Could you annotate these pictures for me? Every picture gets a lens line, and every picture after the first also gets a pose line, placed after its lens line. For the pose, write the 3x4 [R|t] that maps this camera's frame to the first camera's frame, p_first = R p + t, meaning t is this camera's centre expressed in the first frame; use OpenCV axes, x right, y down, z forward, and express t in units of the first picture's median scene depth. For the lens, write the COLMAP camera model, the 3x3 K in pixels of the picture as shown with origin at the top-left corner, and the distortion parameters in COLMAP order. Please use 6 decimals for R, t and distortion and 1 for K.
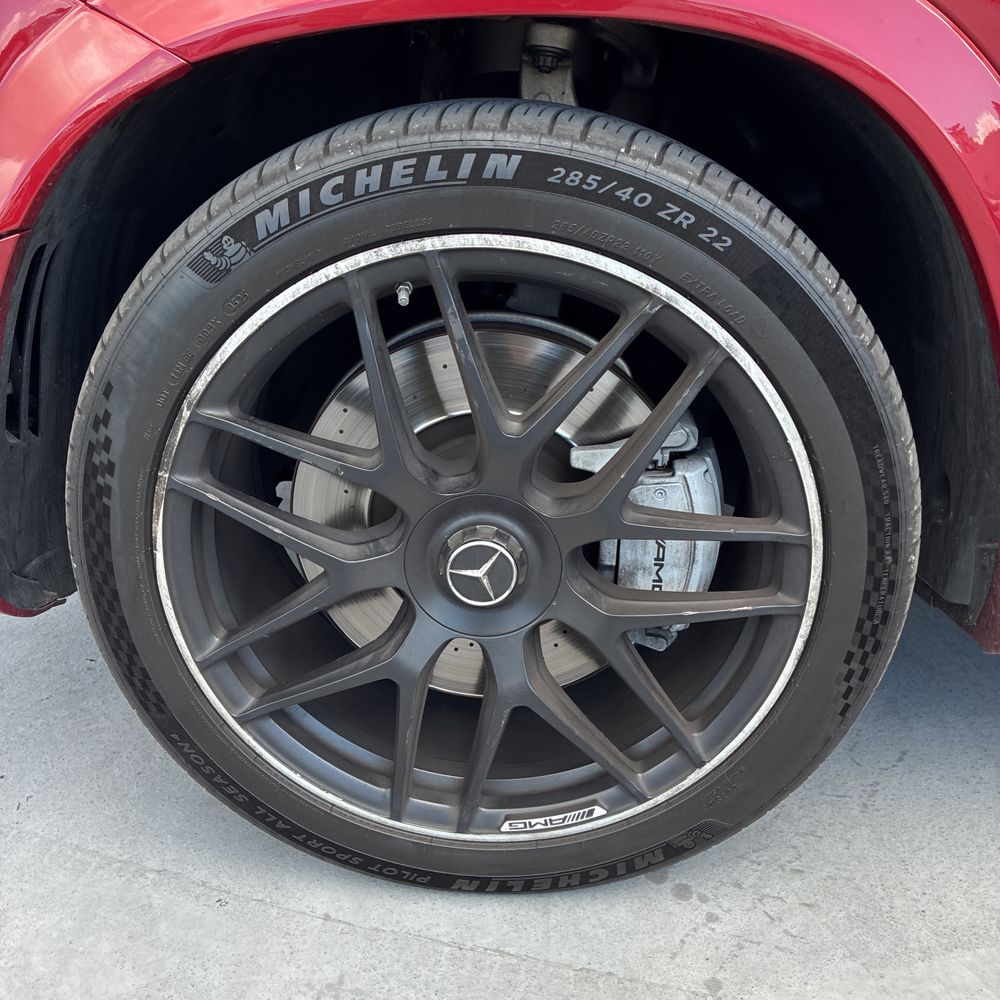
lens RADIAL K [[1021.0, 0, 492.6], [0, 1021.0, 509.9], [0, 0, 1]] dist [0.016611, 0.000000]
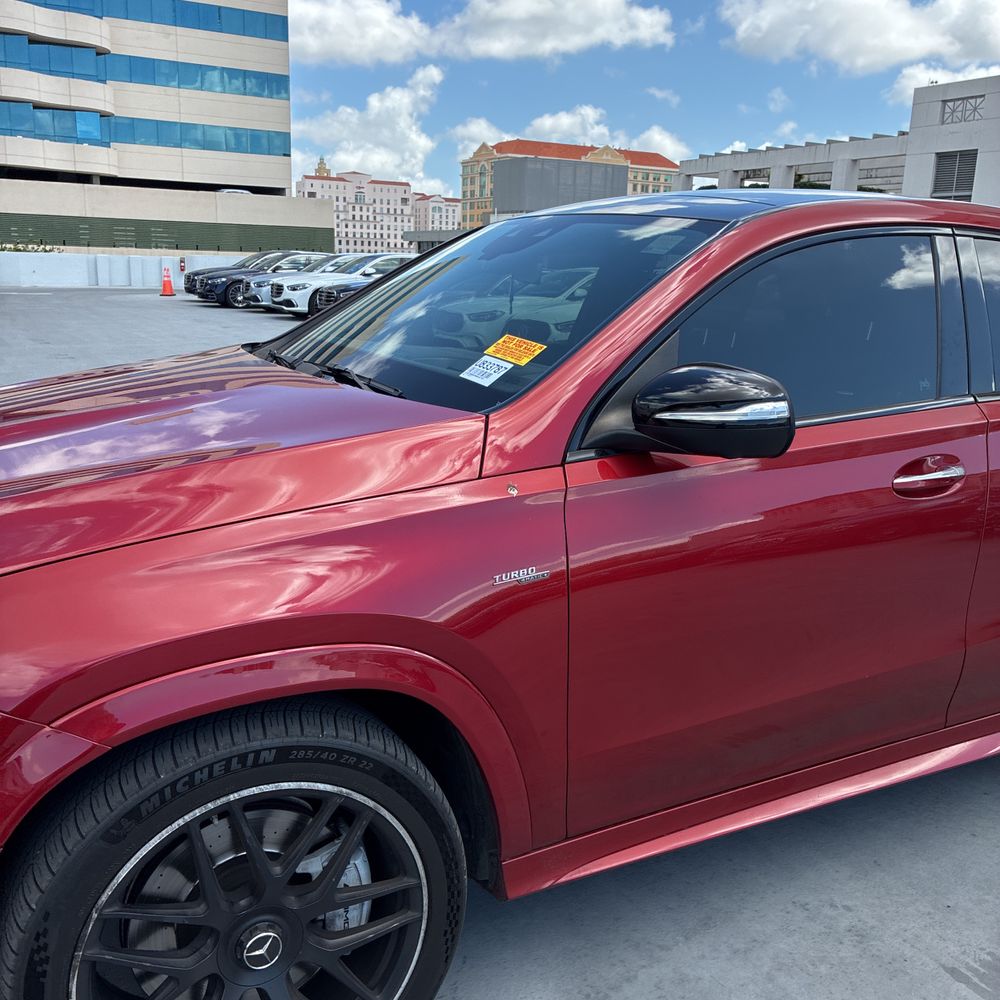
lens RADIAL K [[1021.0, 0, 497.4], [0, 1021.0, 497.7], [0, 0, 1]] dist [0.016611, 0.000000]
pose [[0.855993, -0.100127, 0.507198, -0.537229], [0.182242, 0.976530, -0.114789, -0.474333], [-0.483801, 0.190691, 0.854151, -1.004925]]
